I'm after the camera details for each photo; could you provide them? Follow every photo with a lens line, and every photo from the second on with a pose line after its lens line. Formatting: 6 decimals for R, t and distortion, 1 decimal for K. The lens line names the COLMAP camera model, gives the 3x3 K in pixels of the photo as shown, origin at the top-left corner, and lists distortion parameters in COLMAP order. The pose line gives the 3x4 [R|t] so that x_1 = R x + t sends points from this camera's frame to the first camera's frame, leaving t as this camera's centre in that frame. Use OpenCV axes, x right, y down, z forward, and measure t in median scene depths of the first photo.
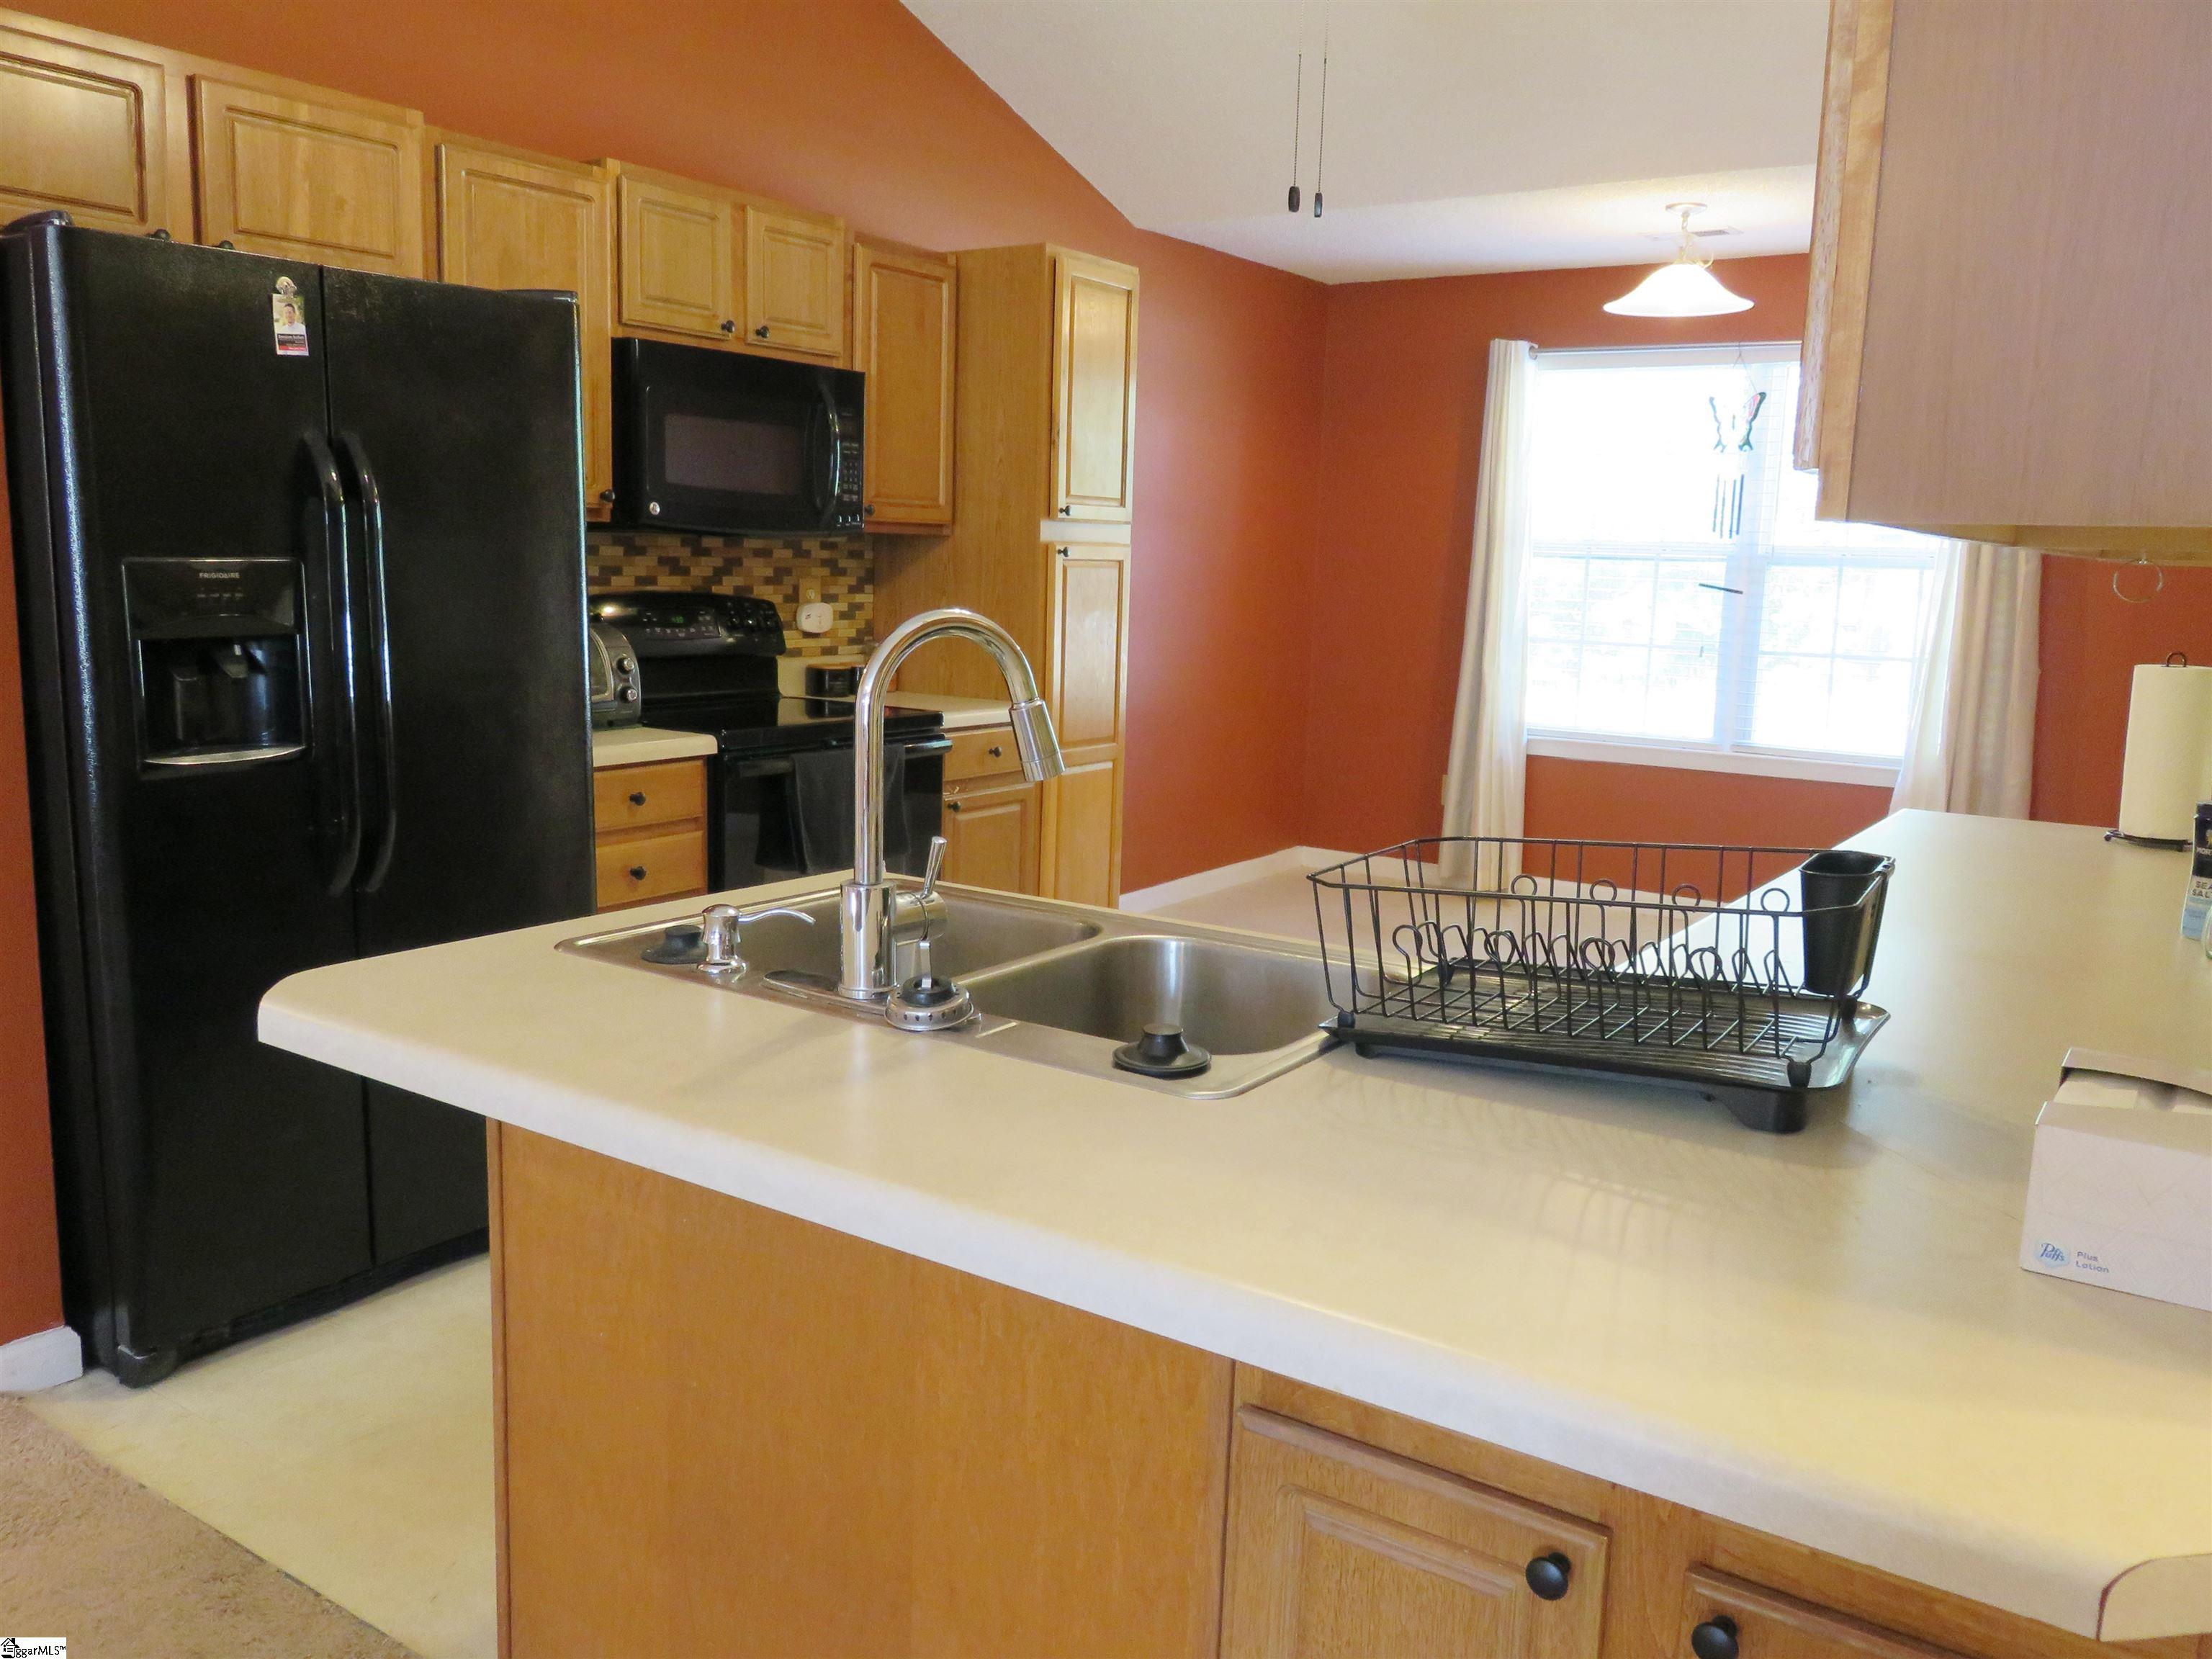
lens RADIAL K [[1725.4, 0, 1106.0], [0, 1725.4, 829.5], [0, 0, 1]] dist [0.002475, -0.000337]
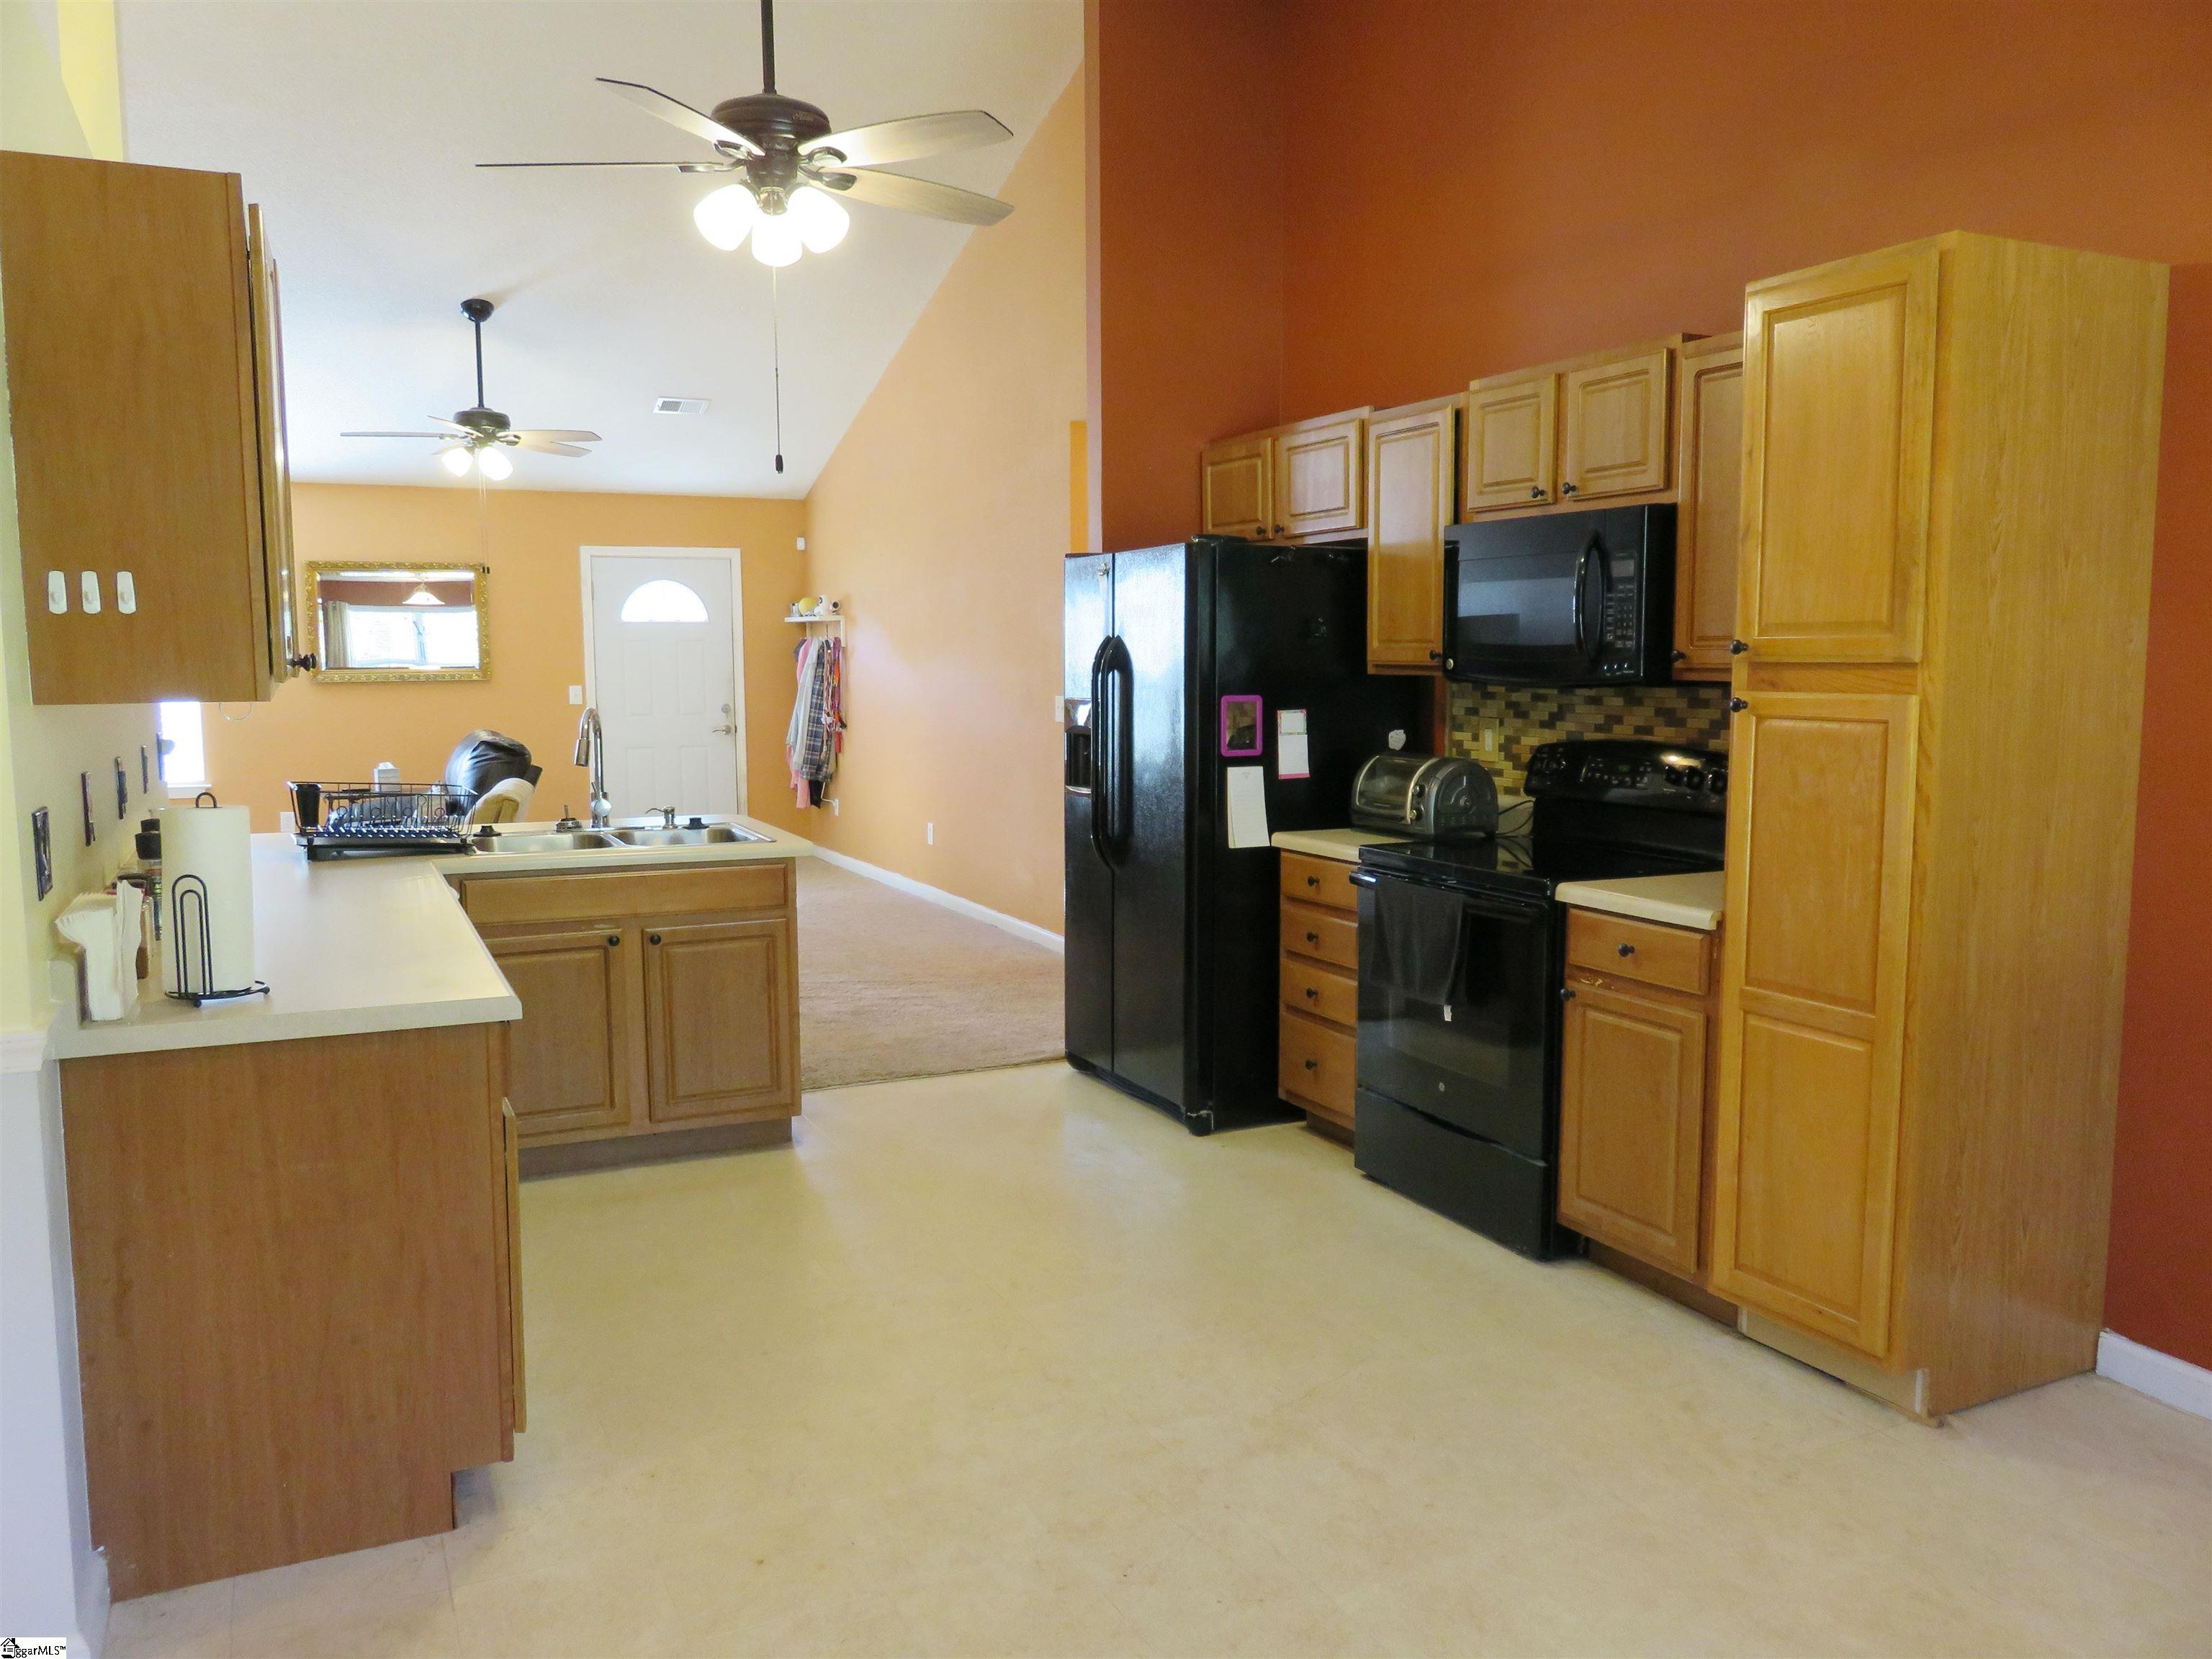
lens RADIAL K [[1725.4, 0, 1106.0], [0, 1725.4, 829.5], [0, 0, 1]] dist [0.002475, -0.000337]
pose [[-0.505376, 0.060017, -0.860809, 0.772909], [-0.152642, 0.975628, 0.157638, -0.195579], [0.849291, 0.211062, -0.483898, 1.212025]]
